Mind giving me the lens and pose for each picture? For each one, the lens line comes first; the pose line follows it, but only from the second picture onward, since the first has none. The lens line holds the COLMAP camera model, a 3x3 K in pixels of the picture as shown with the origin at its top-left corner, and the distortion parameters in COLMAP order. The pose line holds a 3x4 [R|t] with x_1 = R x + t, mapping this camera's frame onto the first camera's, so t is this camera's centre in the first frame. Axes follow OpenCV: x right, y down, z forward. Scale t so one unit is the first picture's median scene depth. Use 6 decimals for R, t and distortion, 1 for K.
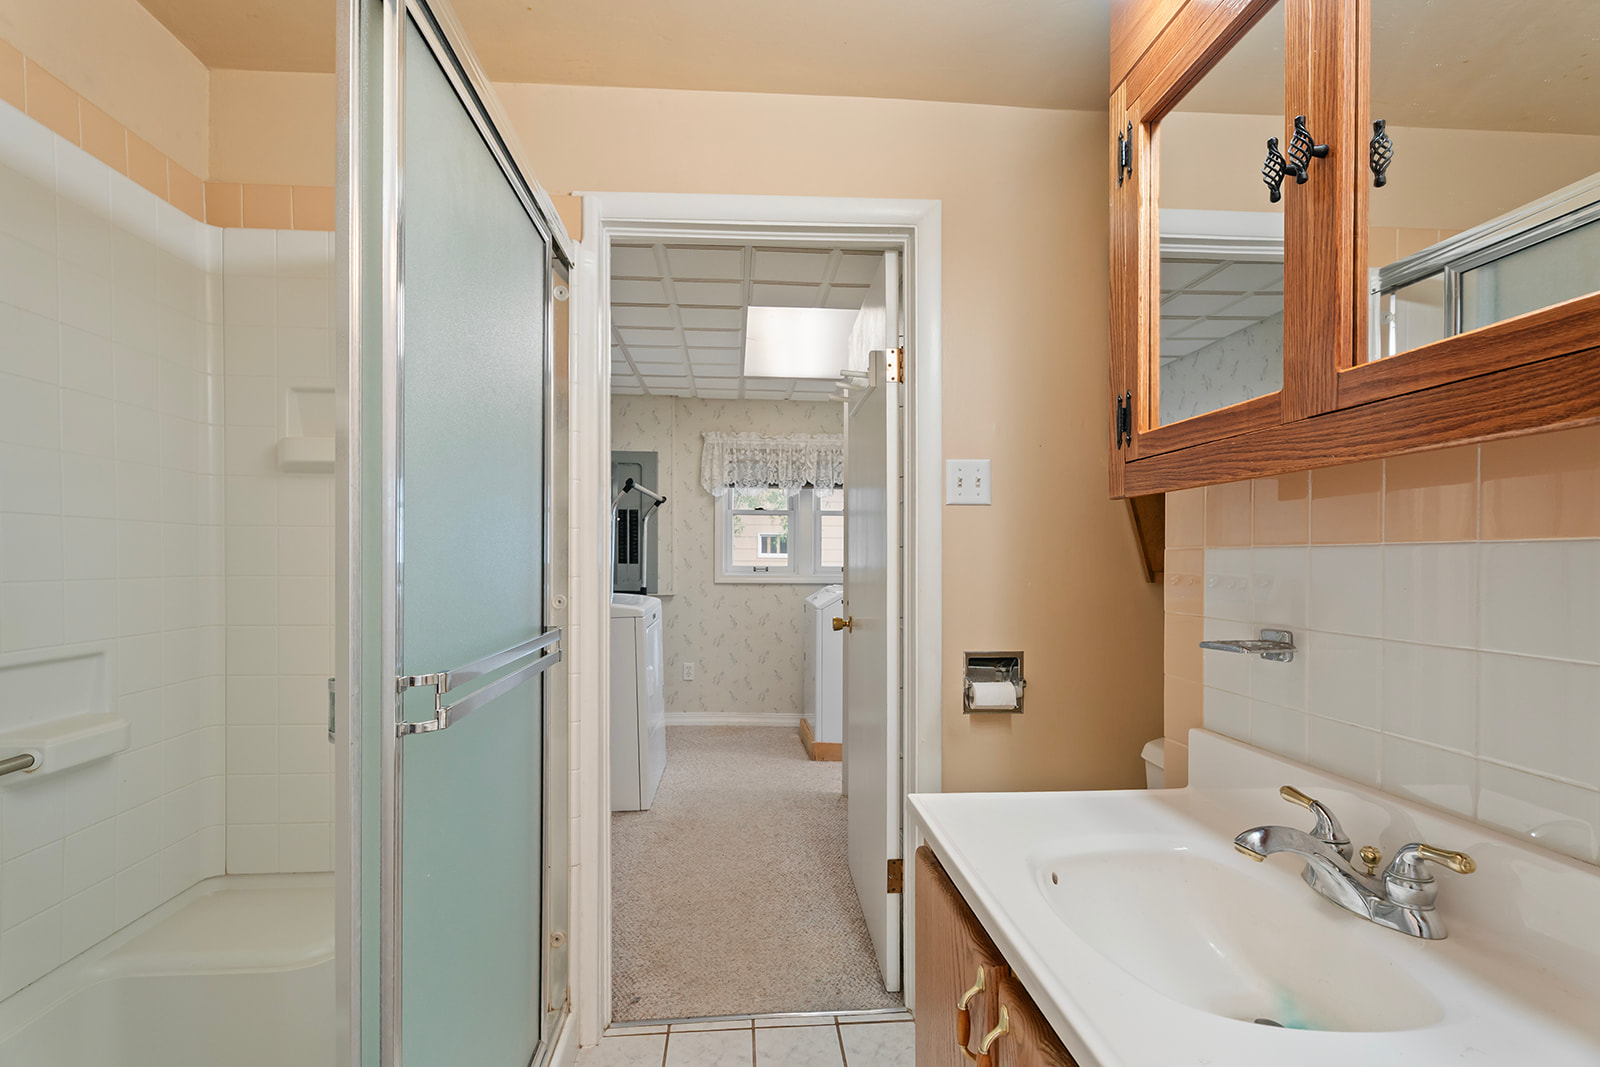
lens RADIAL K [[740.4, 0, 777.1], [0, 740.4, 567.0], [0, 0, 1]] dist [0.002578, -0.001923]
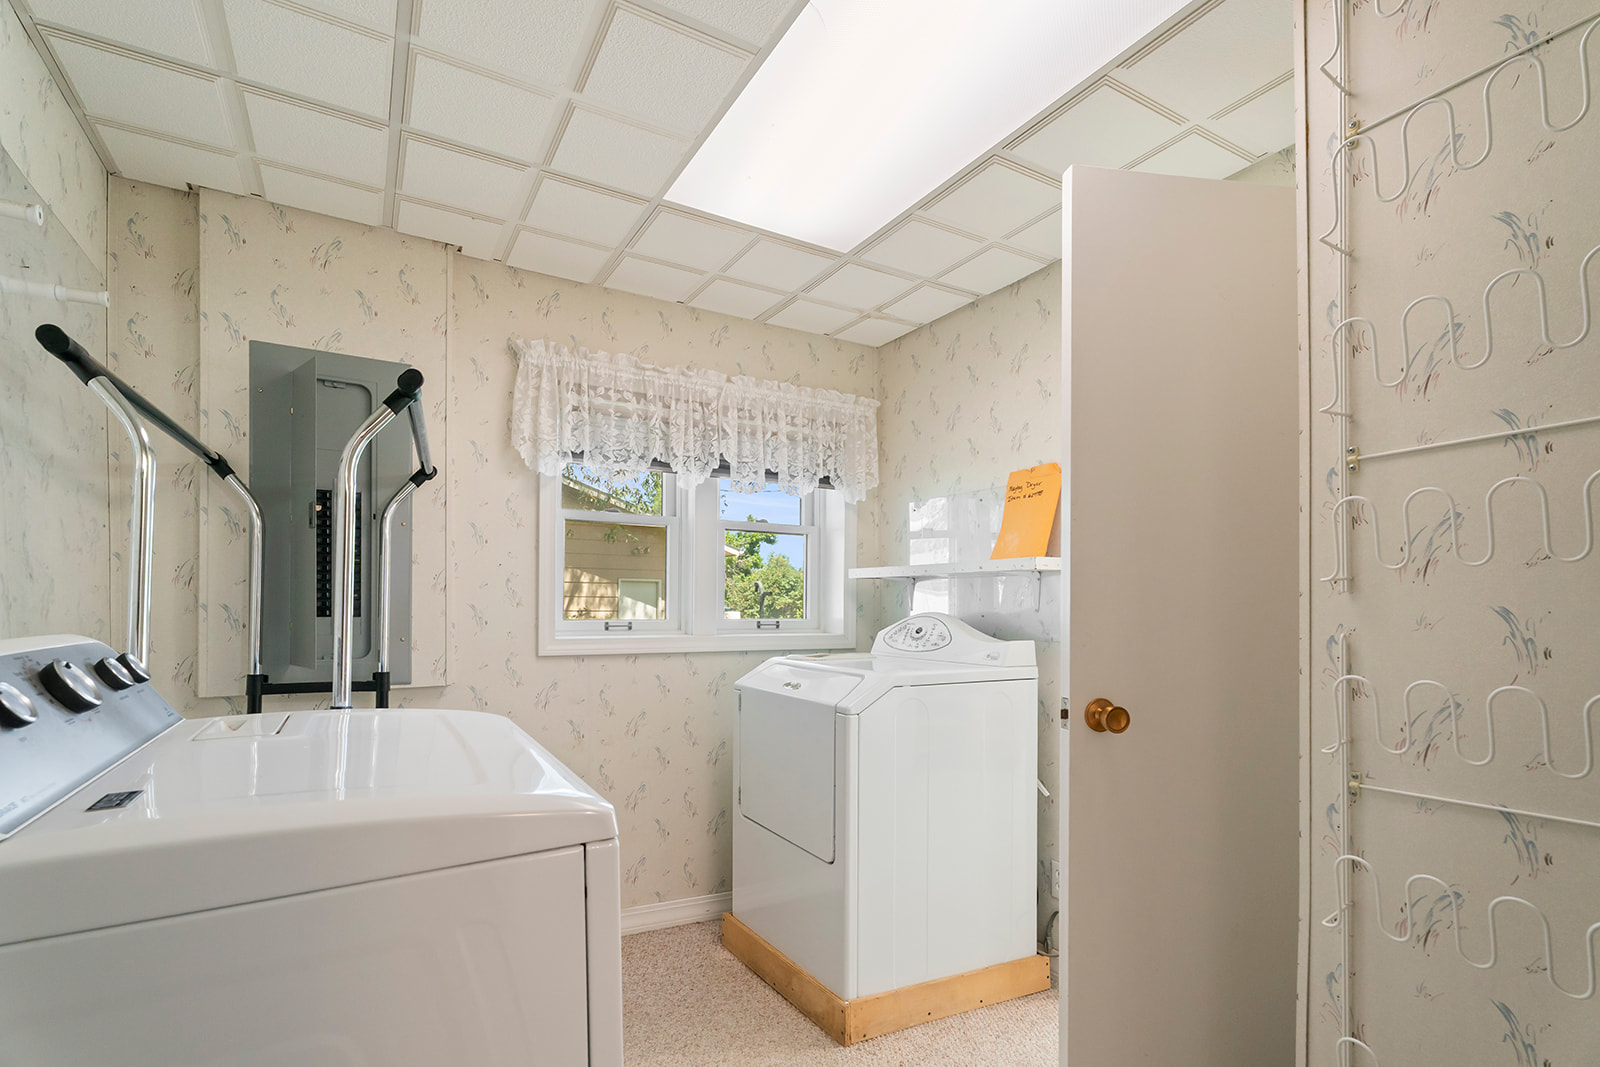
lens RADIAL K [[740.4, 0, 772.6], [0, 740.4, 605.0], [0, 0, 1]] dist [0.002578, -0.001923]
pose [[0.892305, 0.002221, 0.451428, -0.167565], [0.002132, 0.999956, -0.009135, -0.006936], [-0.451429, 0.009114, 0.892261, 0.505447]]
